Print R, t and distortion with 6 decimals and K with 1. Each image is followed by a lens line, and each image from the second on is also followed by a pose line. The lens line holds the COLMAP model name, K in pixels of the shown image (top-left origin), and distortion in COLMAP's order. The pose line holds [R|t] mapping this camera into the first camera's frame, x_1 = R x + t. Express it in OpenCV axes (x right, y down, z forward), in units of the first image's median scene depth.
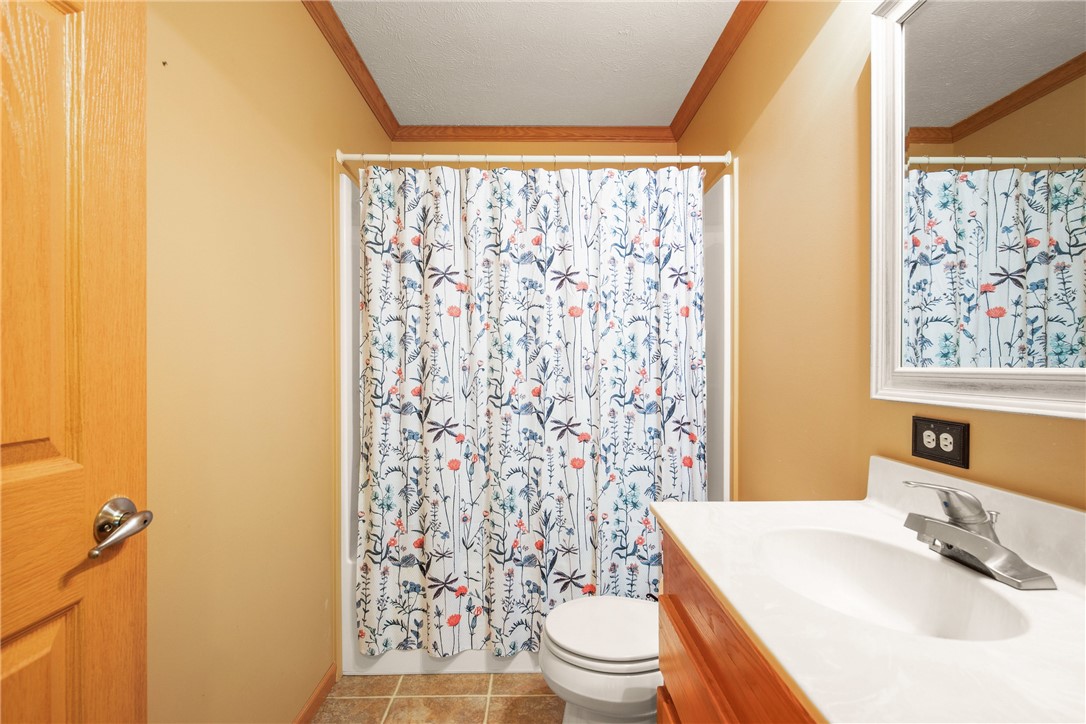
lens RADIAL K [[504.6, 0, 541.6], [0, 504.6, 365.0], [0, 0, 1]] dist [-0.000327, 0.000264]
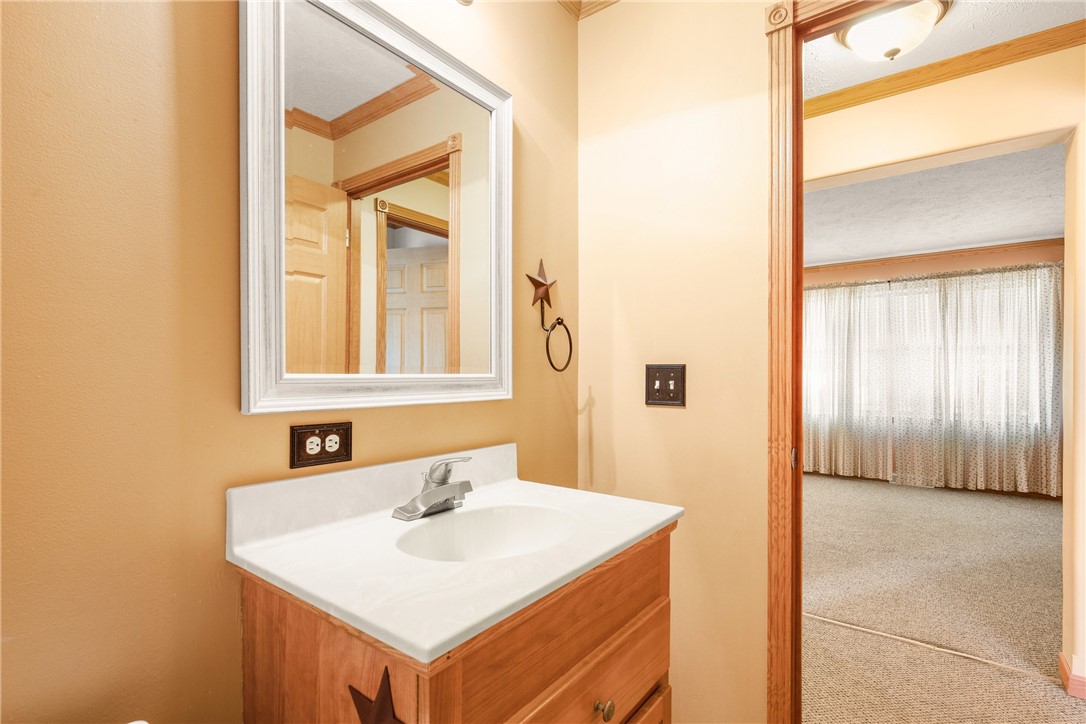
lens RADIAL K [[504.6, 0, 541.8], [0, 504.6, 370.1], [0, 0, 1]] dist [-0.000327, 0.000264]
pose [[-0.775460, 0.007222, 0.631355, -0.227458], [-0.000531, 0.999927, -0.012091, 0.009221], [-0.631396, -0.009711, -0.775400, 1.534964]]
